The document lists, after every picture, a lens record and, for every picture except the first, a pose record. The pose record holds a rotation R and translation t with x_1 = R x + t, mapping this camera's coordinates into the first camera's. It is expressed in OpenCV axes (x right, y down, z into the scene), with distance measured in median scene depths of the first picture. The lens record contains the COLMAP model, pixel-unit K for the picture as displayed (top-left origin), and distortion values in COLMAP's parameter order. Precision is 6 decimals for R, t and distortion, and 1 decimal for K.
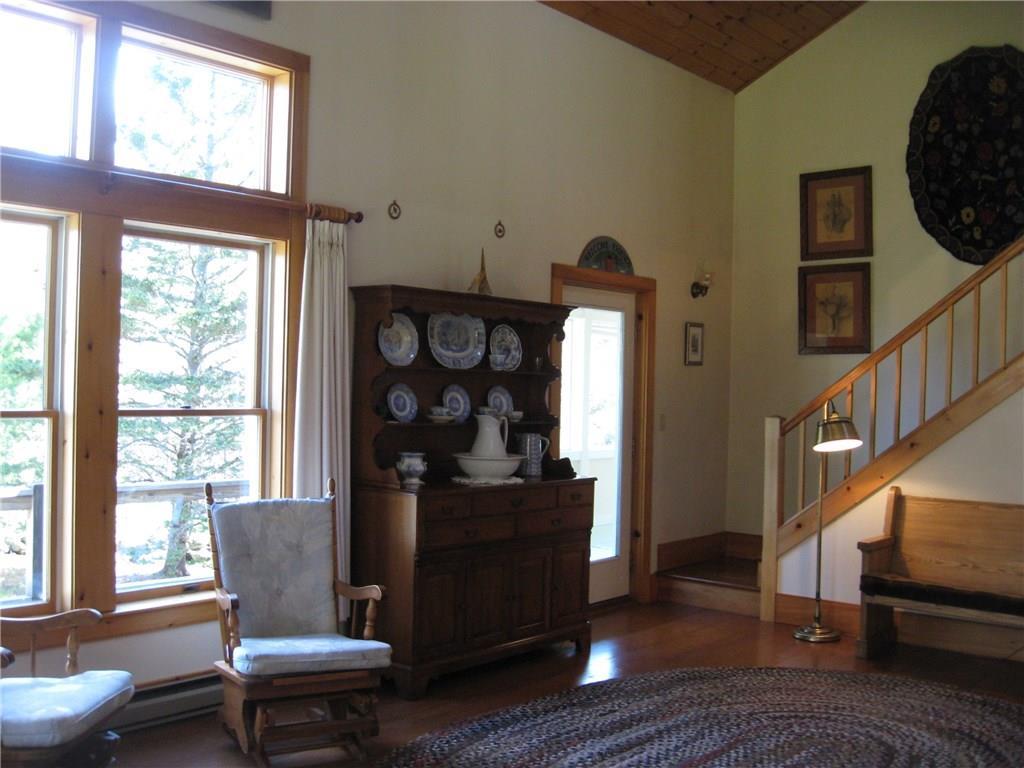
lens RADIAL K [[1066.0, 0, 512.0], [0, 1066.0, 384.0], [0, 0, 1]] dist [-0.127655, 0.021743]
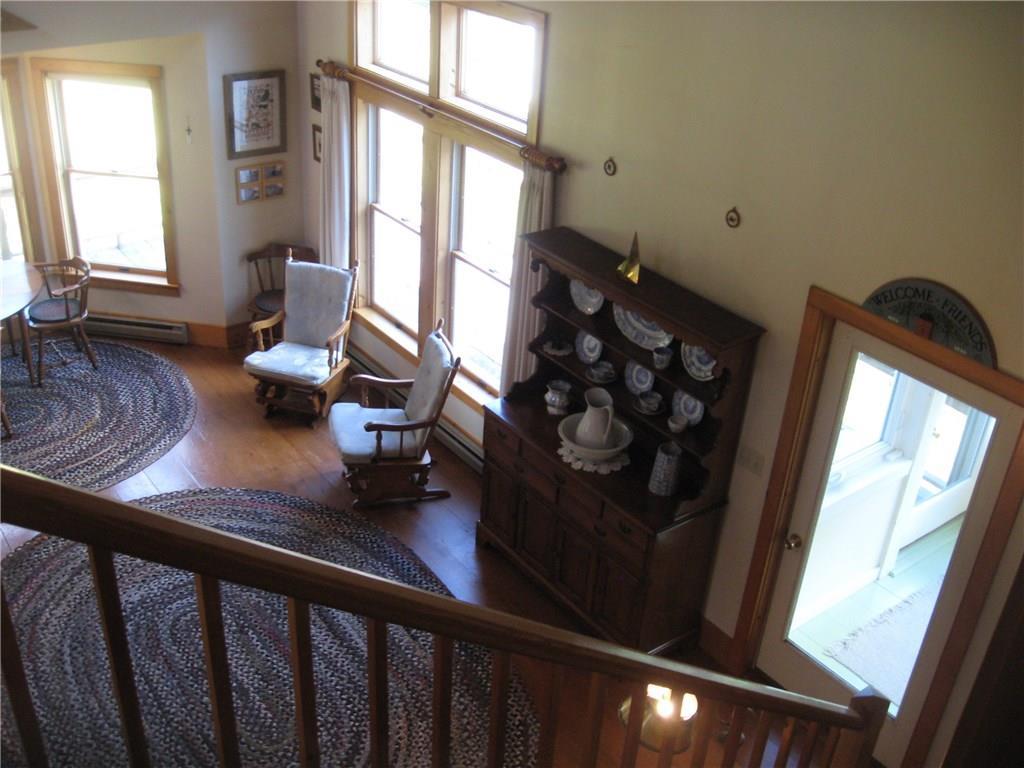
lens RADIAL K [[1066.0, 0, 512.0], [0, 1066.0, 384.0], [0, 0, 1]] dist [-0.127655, 0.021743]
pose [[-0.217051, 0.447848, -0.867364, 0.788134], [-0.061147, 0.880564, 0.469965, -0.408581], [0.974243, 0.155043, -0.163743, 1.015549]]
